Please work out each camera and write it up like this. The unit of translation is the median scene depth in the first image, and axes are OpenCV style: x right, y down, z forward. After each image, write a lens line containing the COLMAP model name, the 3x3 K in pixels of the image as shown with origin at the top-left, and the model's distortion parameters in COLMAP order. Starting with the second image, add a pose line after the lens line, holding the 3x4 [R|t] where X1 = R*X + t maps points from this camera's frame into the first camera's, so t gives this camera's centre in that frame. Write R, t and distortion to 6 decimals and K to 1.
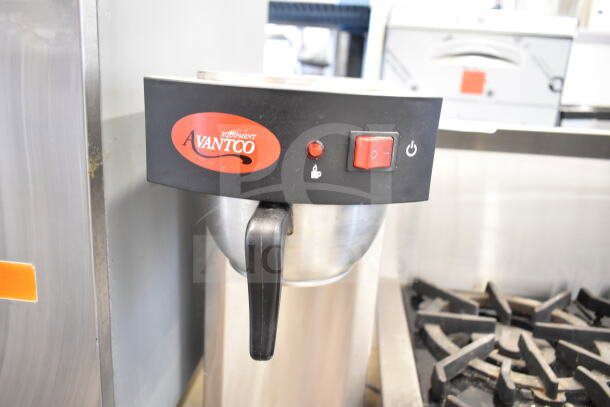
lens RADIAL K [[465.5, 0, 309.6], [0, 465.5, 197.8], [0, 0, 1]] dist [-0.030032, 0.015278]
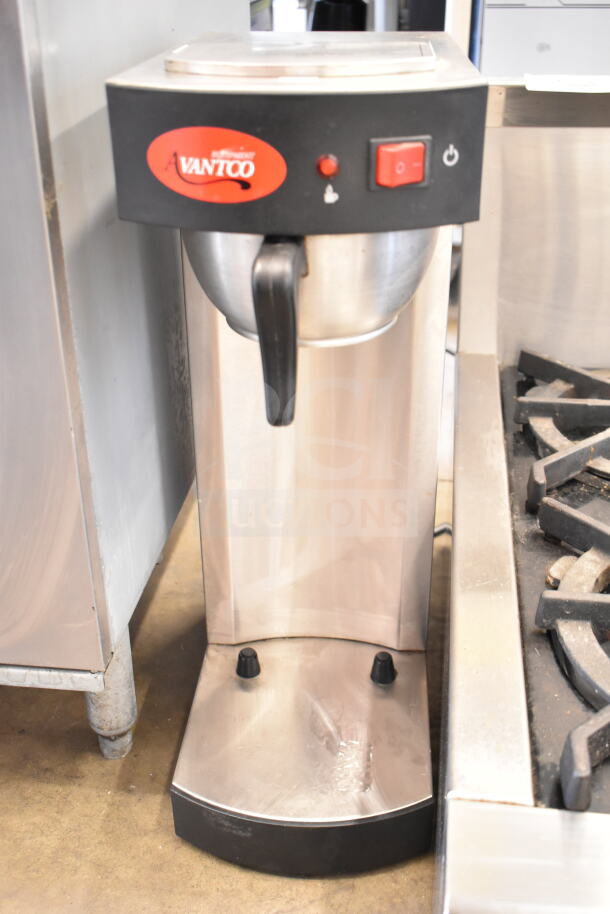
lens RADIAL K [[987.9, 0, 308.5], [0, 987.9, 465.1], [0, 0, 1]] dist [-0.028891, 0.000000]
pose [[0.996629, -0.050763, -0.064449, 0.060224], [0.064488, 0.970351, 0.232936, -0.000090], [0.050714, -0.236307, 0.970354, -0.768173]]
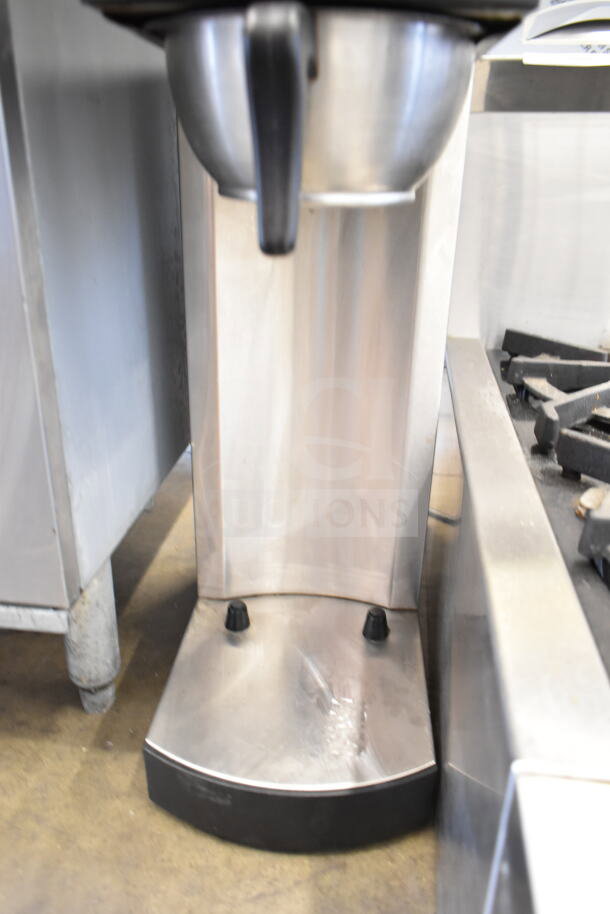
lens RADIAL K [[697.5, 0, 306.1], [0, 697.5, 462.5], [0, 0, 1]] dist [-0.030032, 0.015278]
pose [[0.998263, -0.029240, -0.051141, -0.021369], [0.037254, 0.985833, 0.163539, 0.473662], [0.045634, -0.165160, 0.985210, 0.013221]]
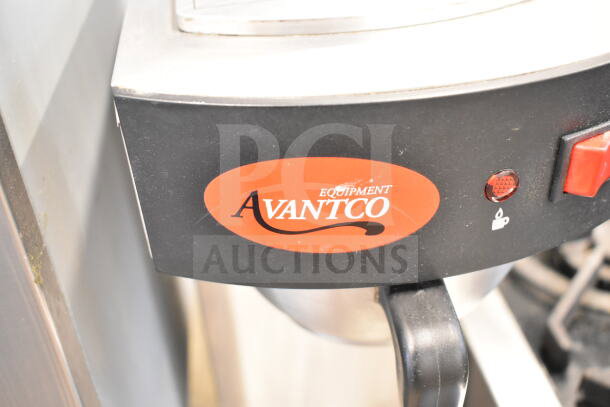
lens RADIAL K [[659.3, 0, 308.0], [0, 659.3, 202.6], [0, 0, 1]] dist [-0.028891, 0.000000]
pose [[0.969560, -0.217068, 0.113291, -0.275471], [0.168181, 0.926660, 0.336180, -0.355704], [-0.177956, -0.306893, 0.934959, 0.331731]]
